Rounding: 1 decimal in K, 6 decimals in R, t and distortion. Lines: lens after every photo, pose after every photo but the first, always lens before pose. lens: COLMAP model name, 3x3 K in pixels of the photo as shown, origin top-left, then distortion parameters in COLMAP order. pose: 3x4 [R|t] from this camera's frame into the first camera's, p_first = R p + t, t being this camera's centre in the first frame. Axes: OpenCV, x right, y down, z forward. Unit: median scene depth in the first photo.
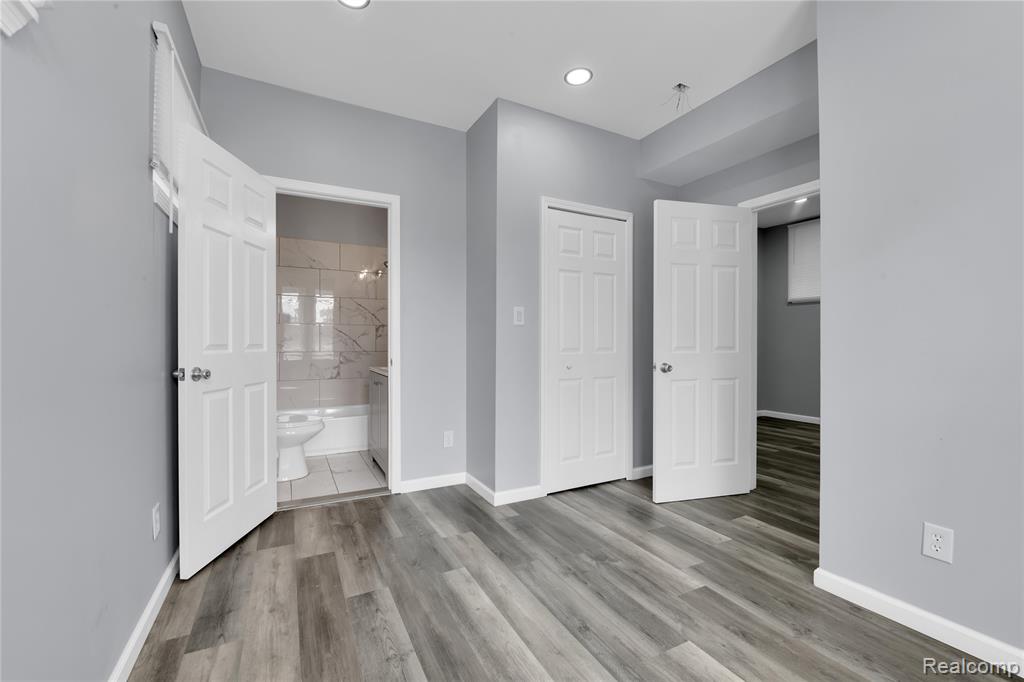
lens RADIAL K [[448.7, 0, 493.4], [0, 448.7, 347.4], [0, 0, 1]] dist [0.003353, 0.000231]
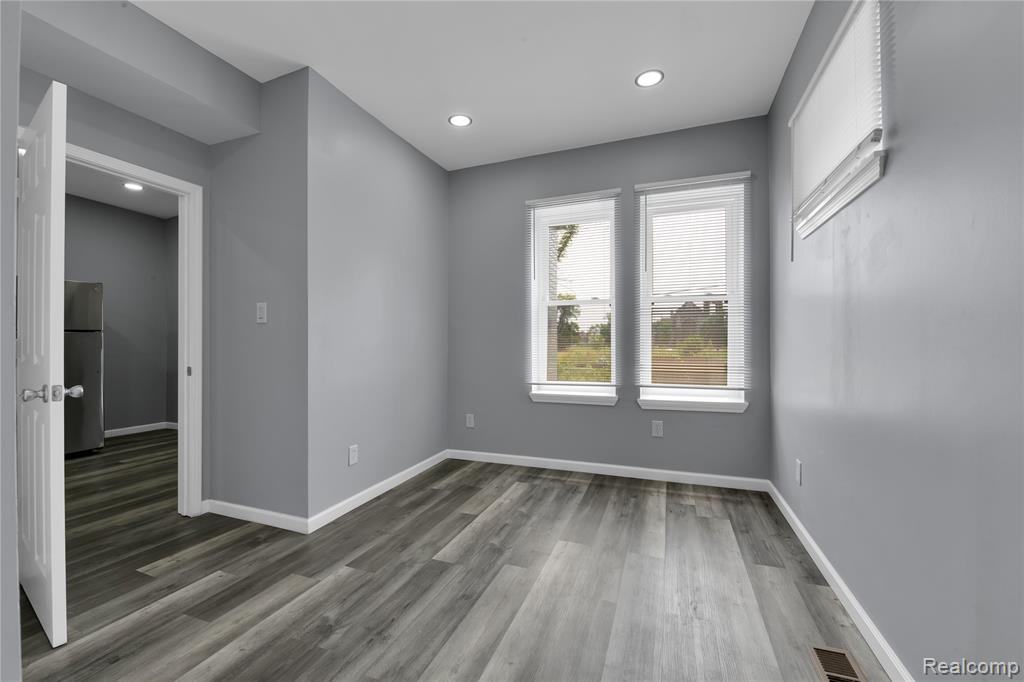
lens RADIAL K [[412.0, 0, 506.7], [0, 412.0, 343.0], [0, 0, 1]] dist [0.000456, -0.000039]
pose [[-0.691061, 0.002107, 0.722794, -0.506338], [0.006867, 0.999970, 0.003650, -0.019300], [-0.722764, 0.007486, -0.691054, 1.318899]]
